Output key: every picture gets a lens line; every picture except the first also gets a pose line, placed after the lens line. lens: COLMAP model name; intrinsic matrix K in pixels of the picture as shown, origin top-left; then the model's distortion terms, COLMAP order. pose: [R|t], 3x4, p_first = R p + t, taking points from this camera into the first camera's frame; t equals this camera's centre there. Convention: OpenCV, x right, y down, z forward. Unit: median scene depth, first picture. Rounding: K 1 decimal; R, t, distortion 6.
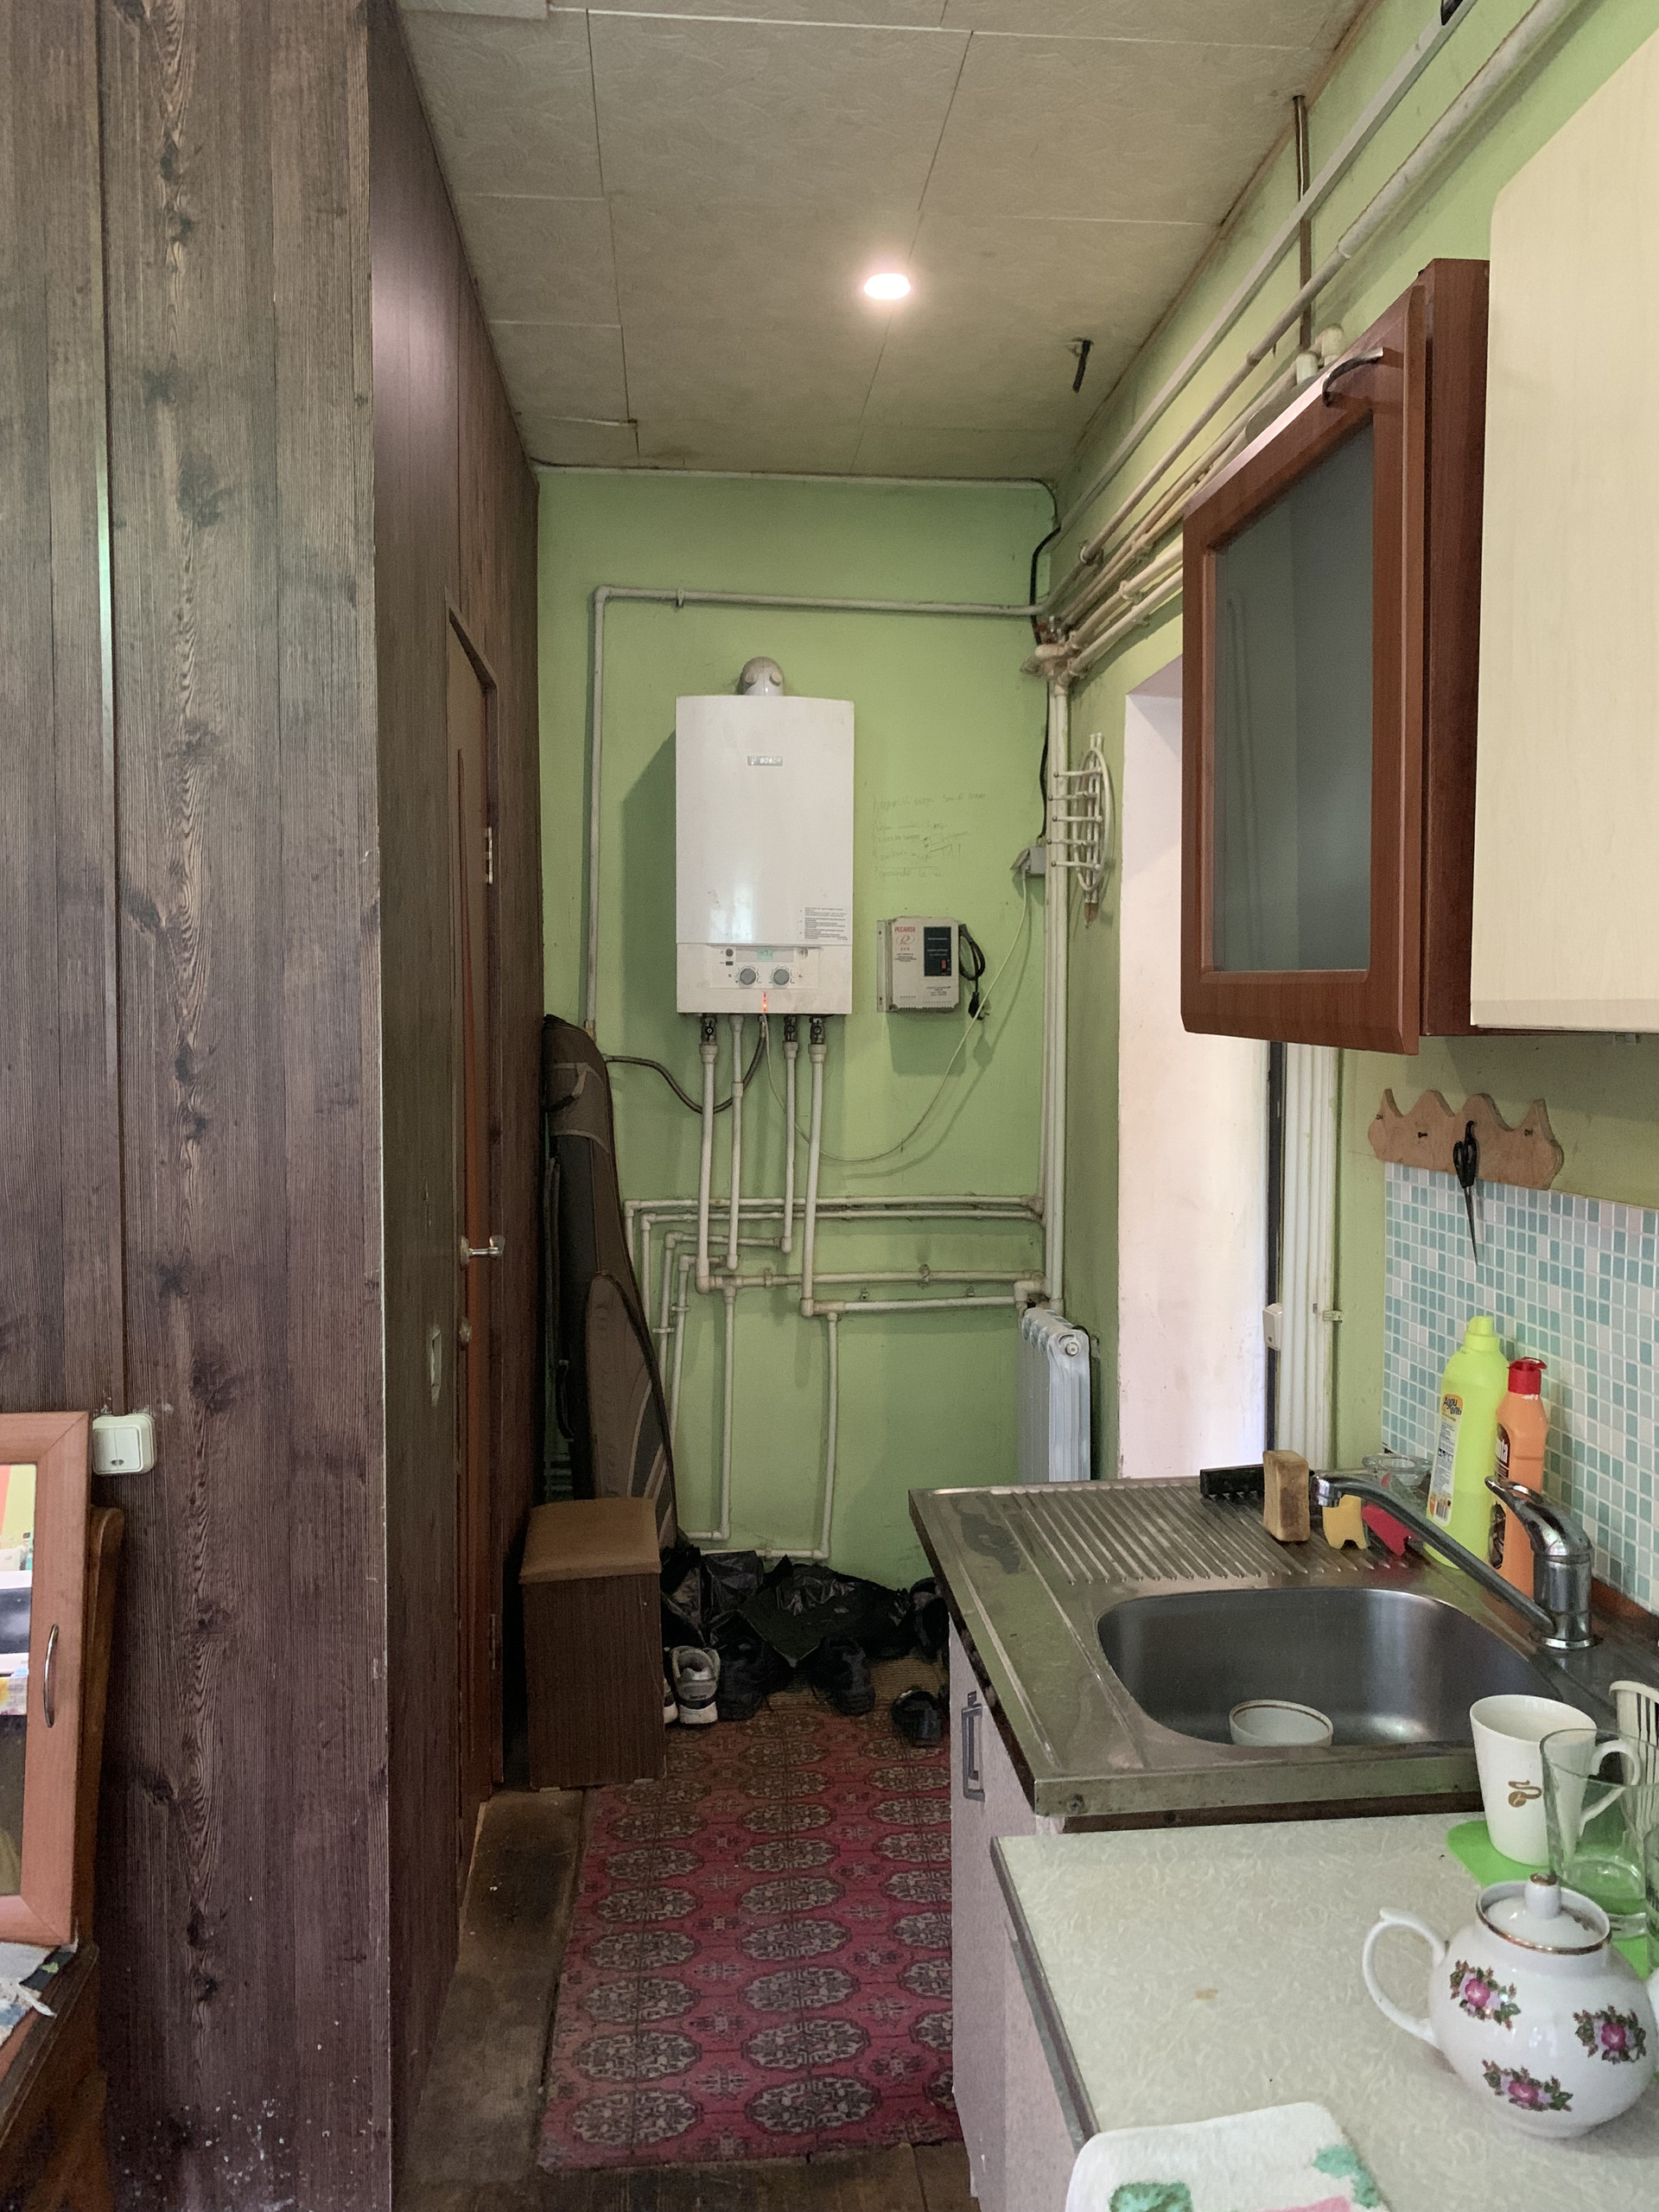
lens RADIAL K [[1664.3, 0, 883.6], [0, 1664.3, 1109.2], [0, 0, 1]] dist [0.000251, -0.030401]
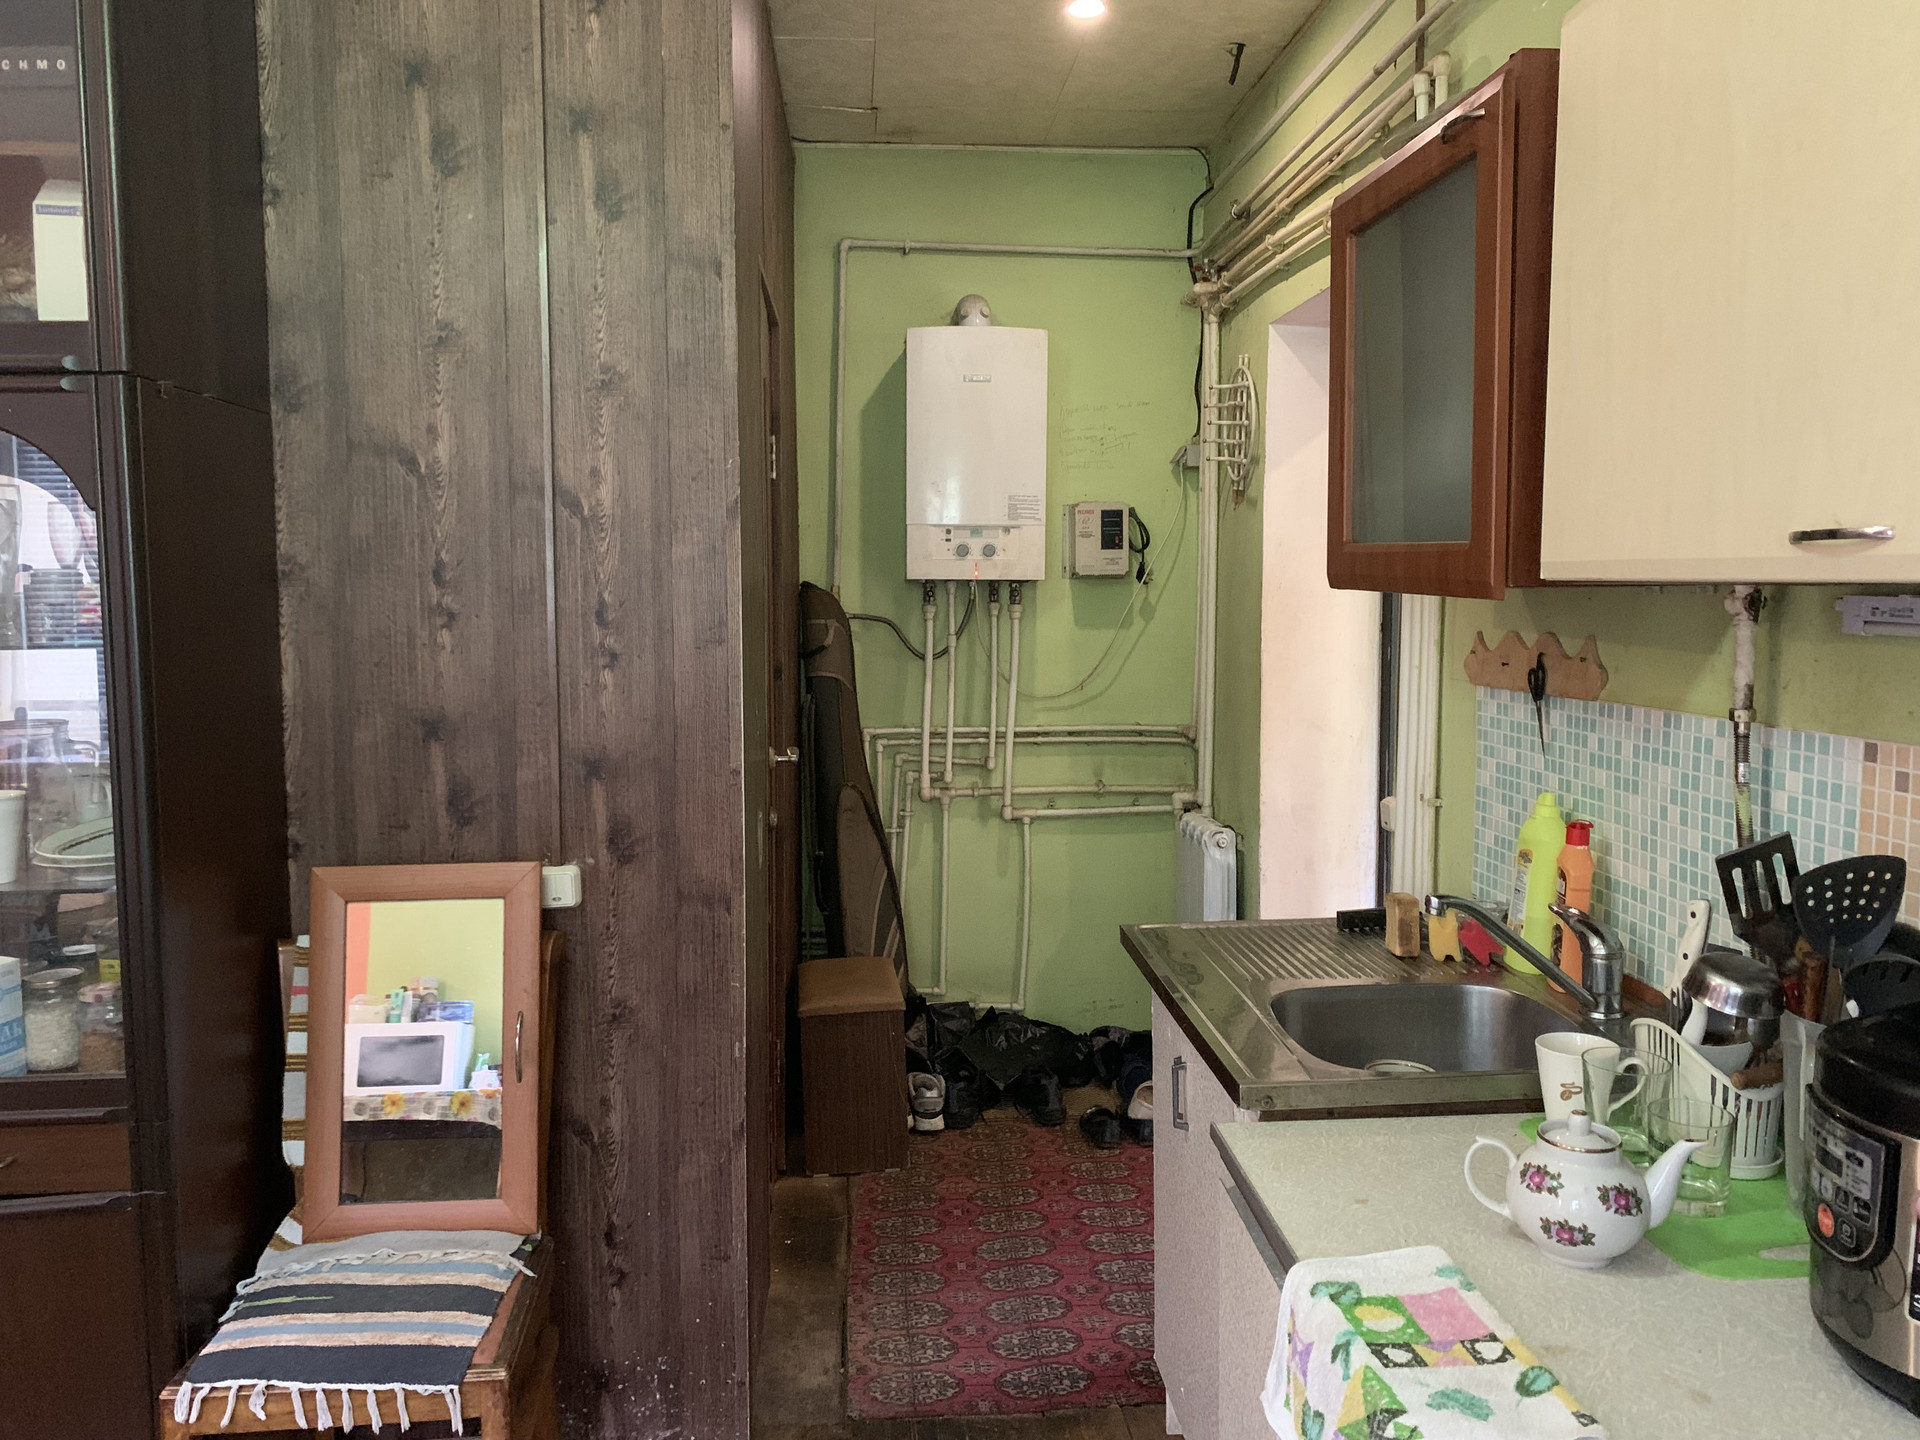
lens RADIAL K [[1444.6, 0, 973.9], [0, 1444.6, 708.9], [0, 0, 1]] dist [0.000251, -0.030401]
pose [[0.999302, 0.000447, -0.037348, -0.063868], [0.000656, 0.999564, 0.029519, 0.016501], [0.037345, -0.029523, 0.998866, -0.190207]]
